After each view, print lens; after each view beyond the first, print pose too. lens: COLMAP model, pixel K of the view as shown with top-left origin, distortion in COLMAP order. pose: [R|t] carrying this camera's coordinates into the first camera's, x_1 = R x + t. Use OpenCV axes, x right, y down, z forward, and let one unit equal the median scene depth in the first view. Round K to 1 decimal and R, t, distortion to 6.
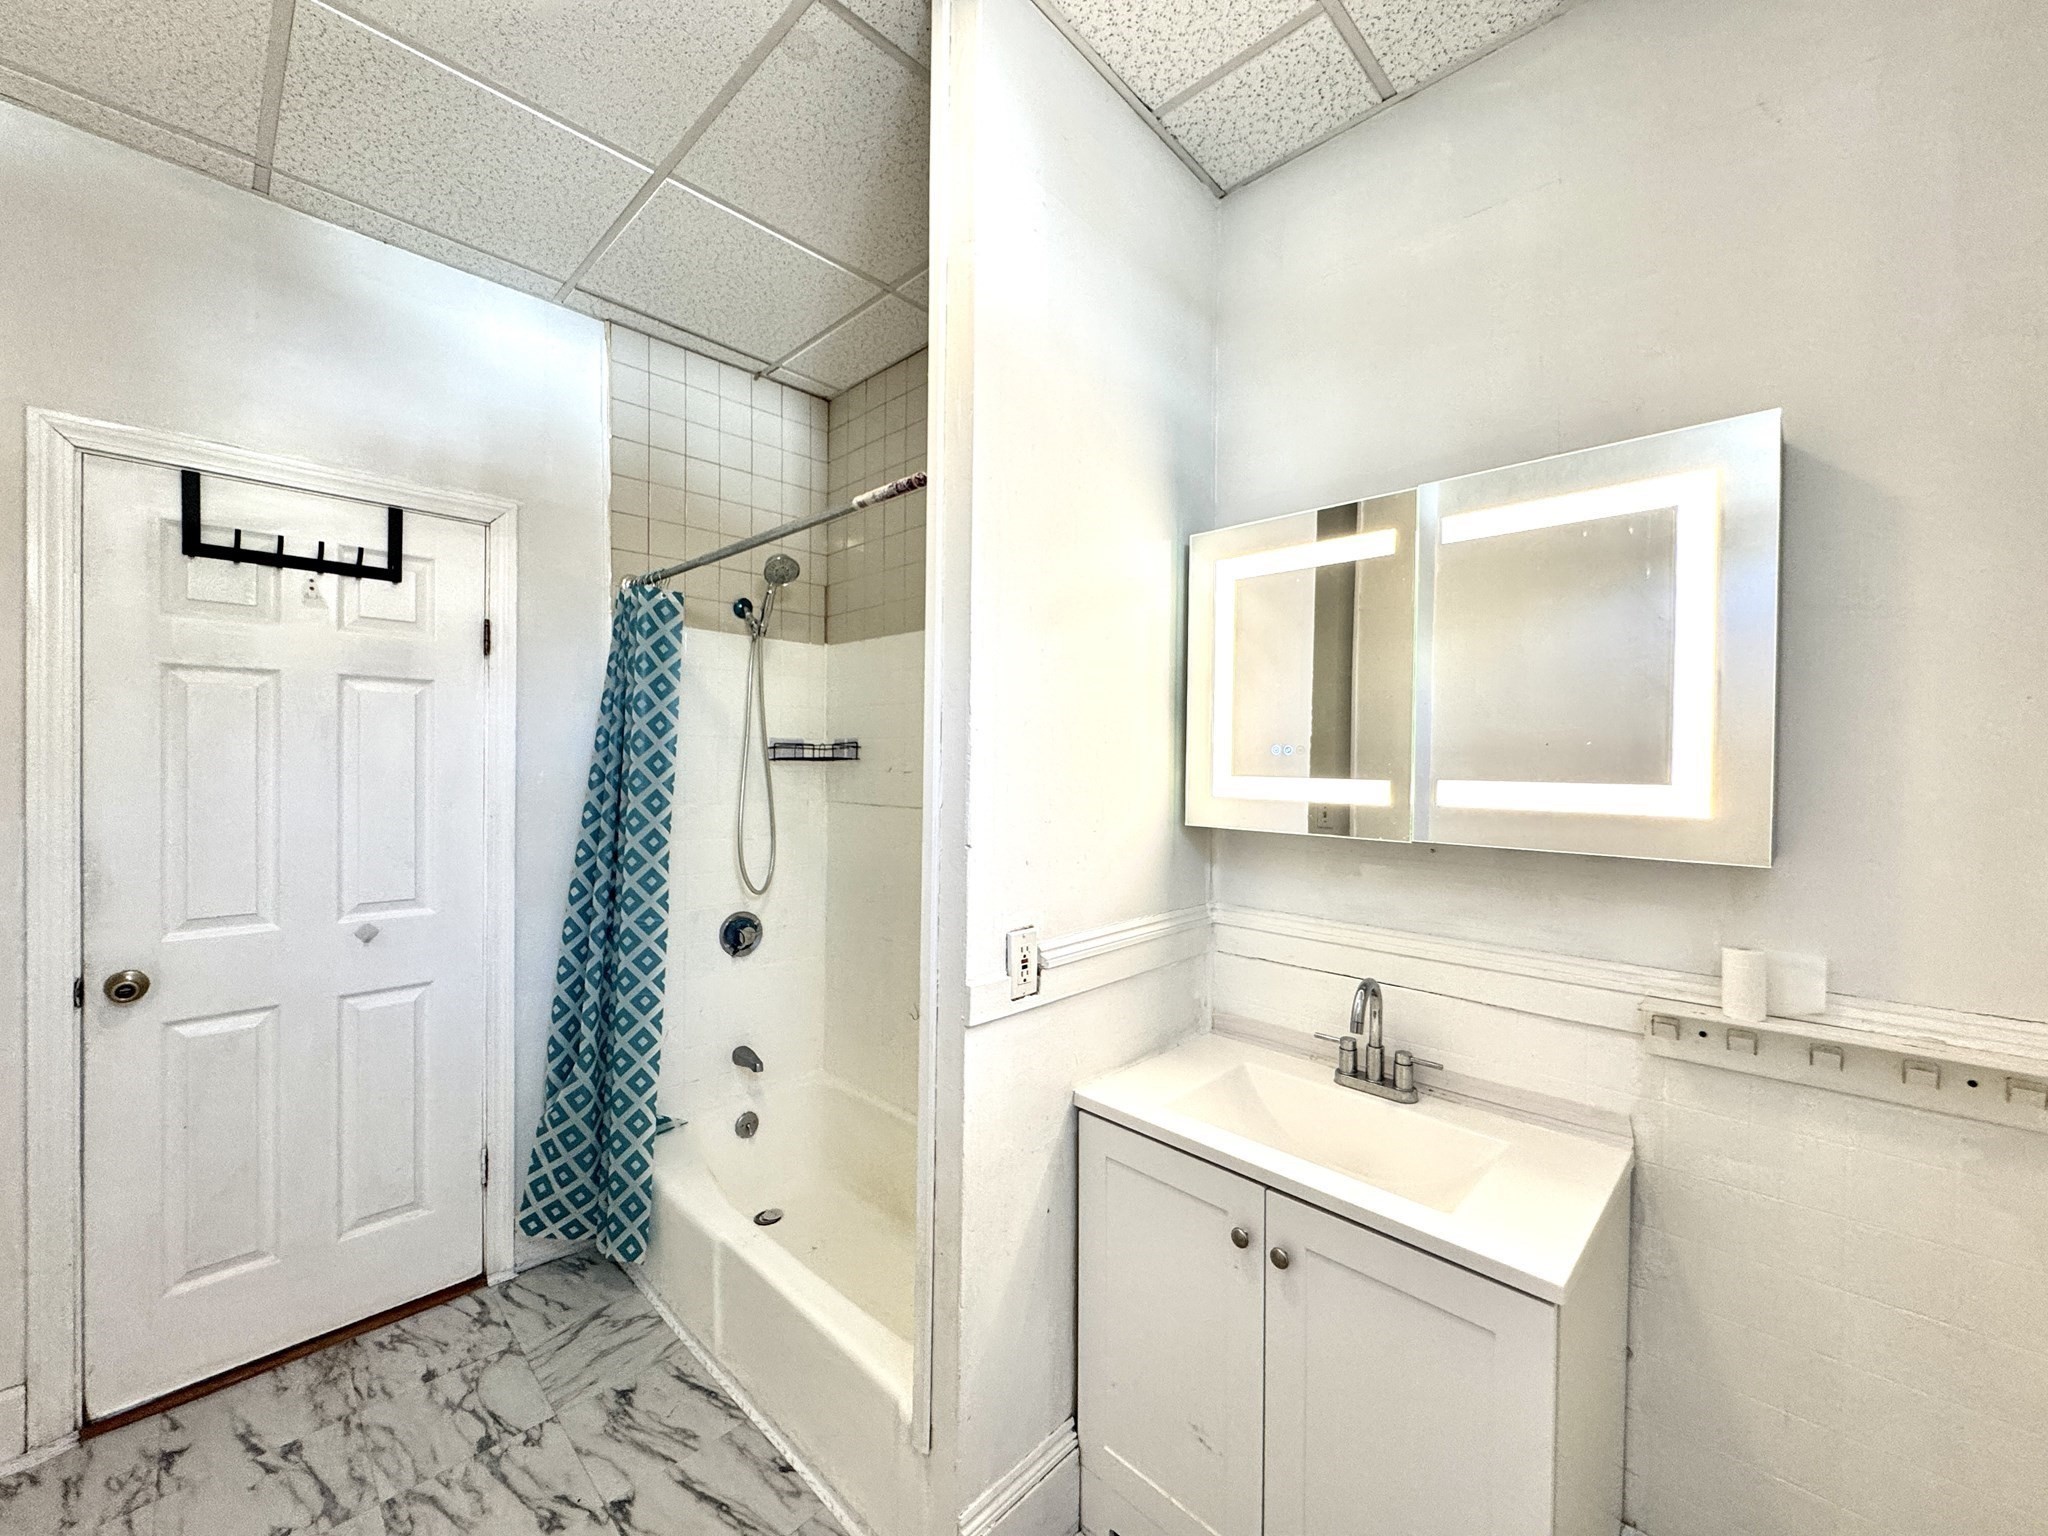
lens RADIAL K [[813.5, 0, 1025.8], [0, 813.5, 768.8], [0, 0, 1]] dist [-0.001205, 0.000130]
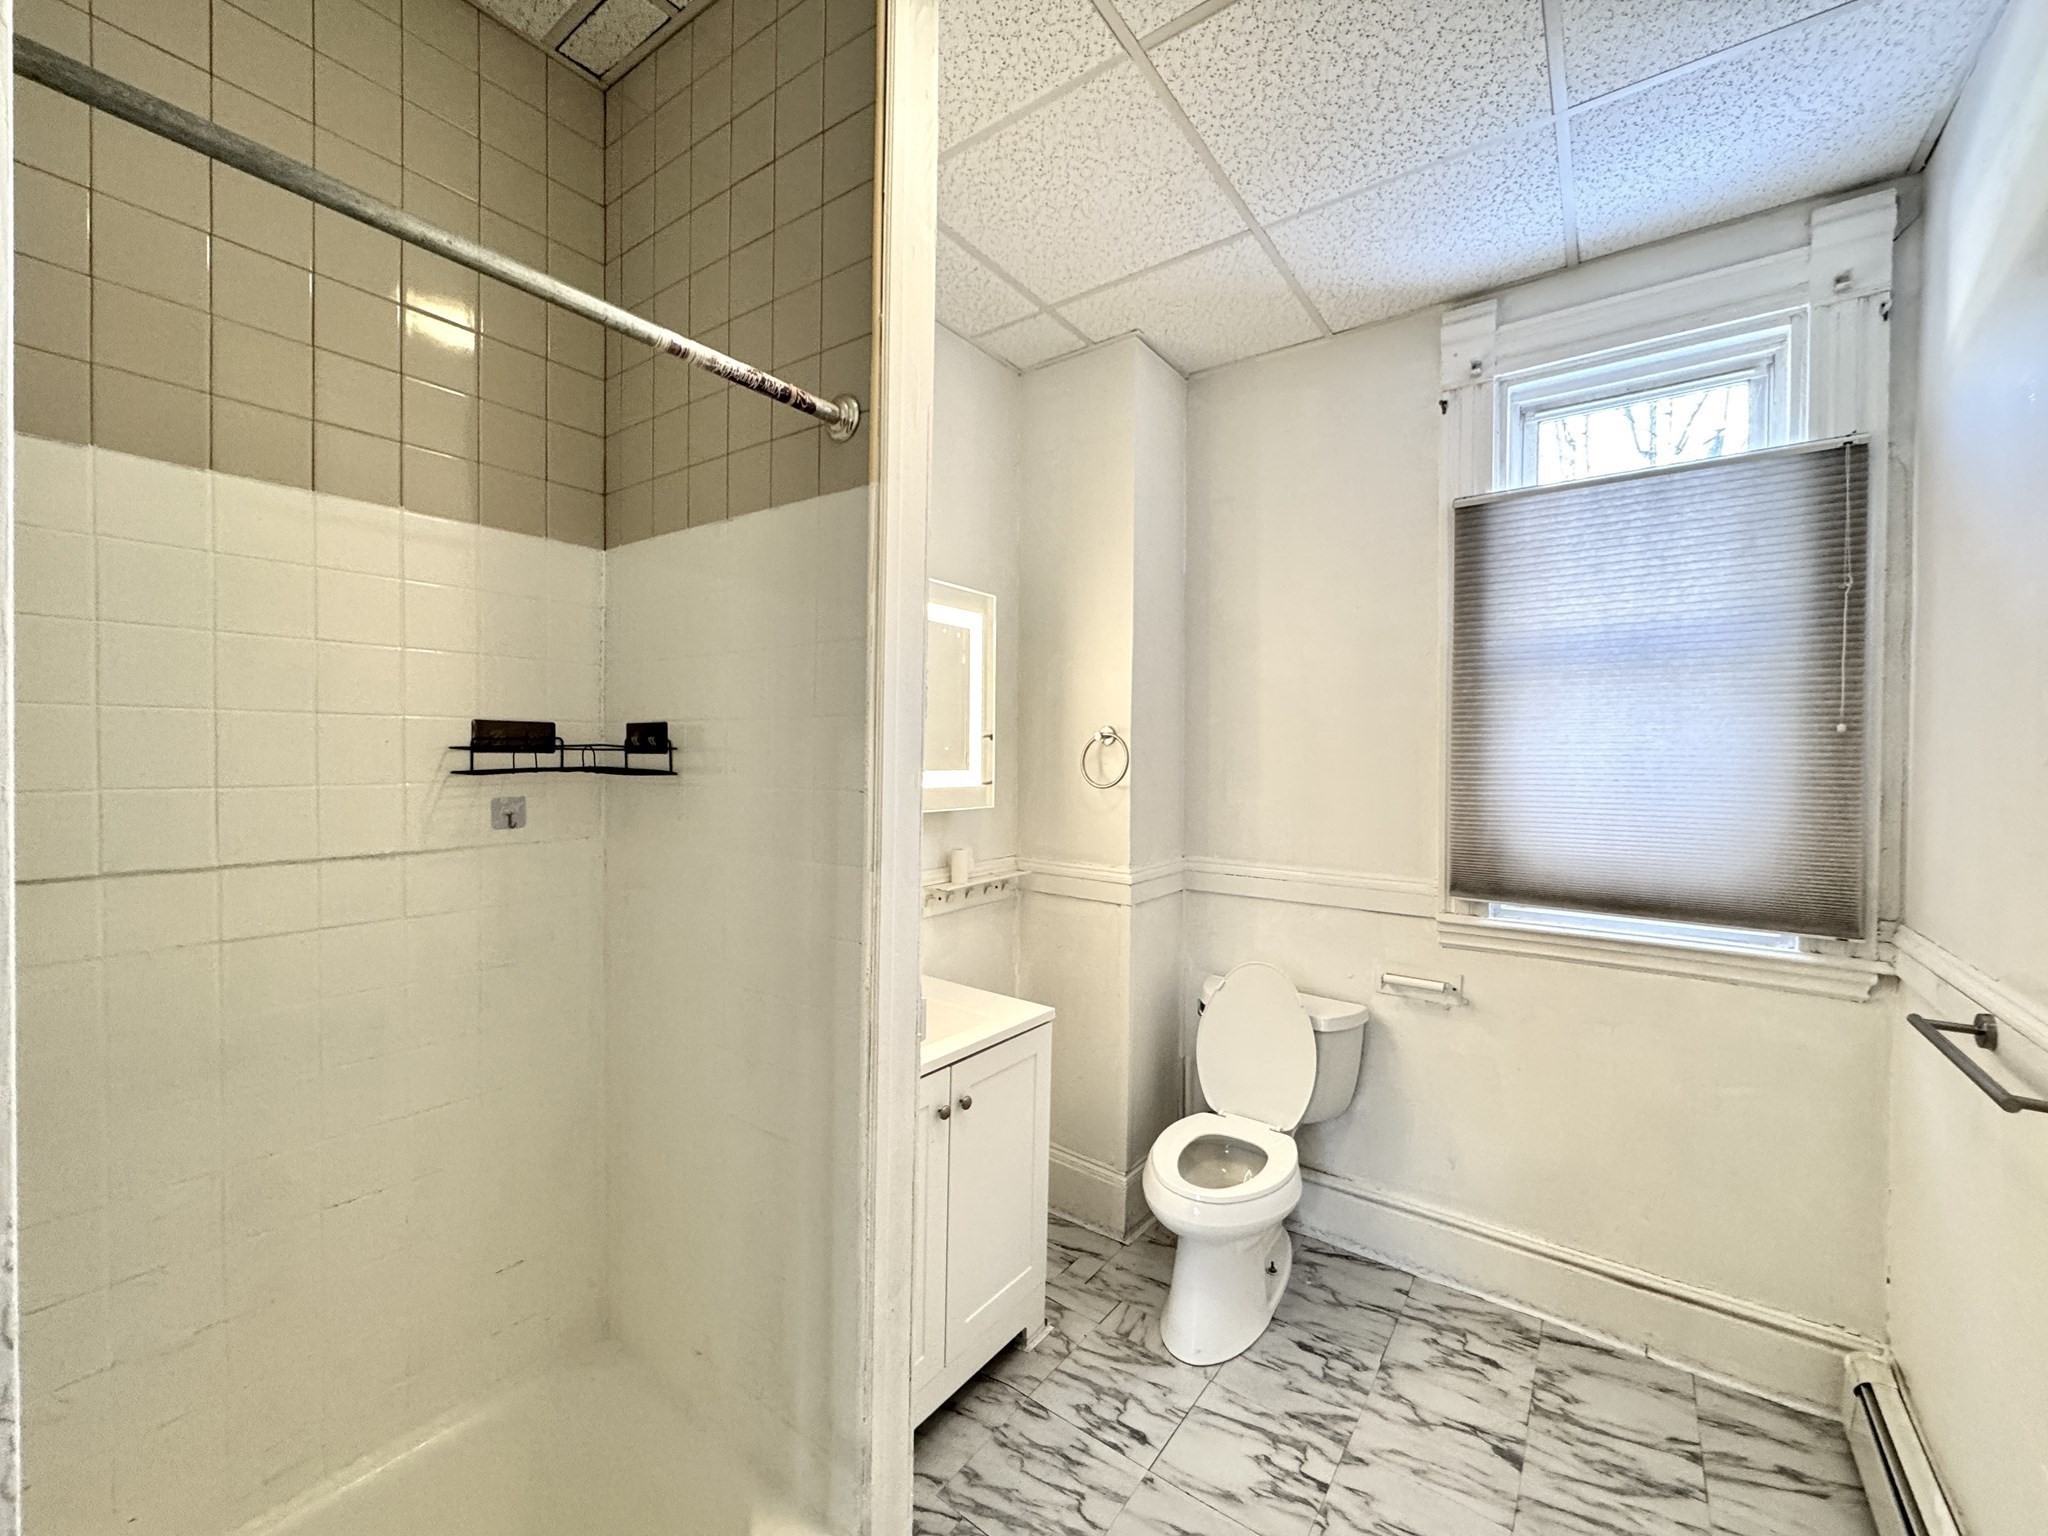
lens RADIAL K [[813.5, 0, 1025.8], [0, 813.5, 768.8], [0, 0, 1]] dist [-0.001205, 0.000130]
pose [[-0.138334, -0.027338, 0.990008, -0.878737], [0.001651, 0.999611, 0.027834, -0.028216], [-0.990384, 0.005485, -0.138235, 0.850299]]
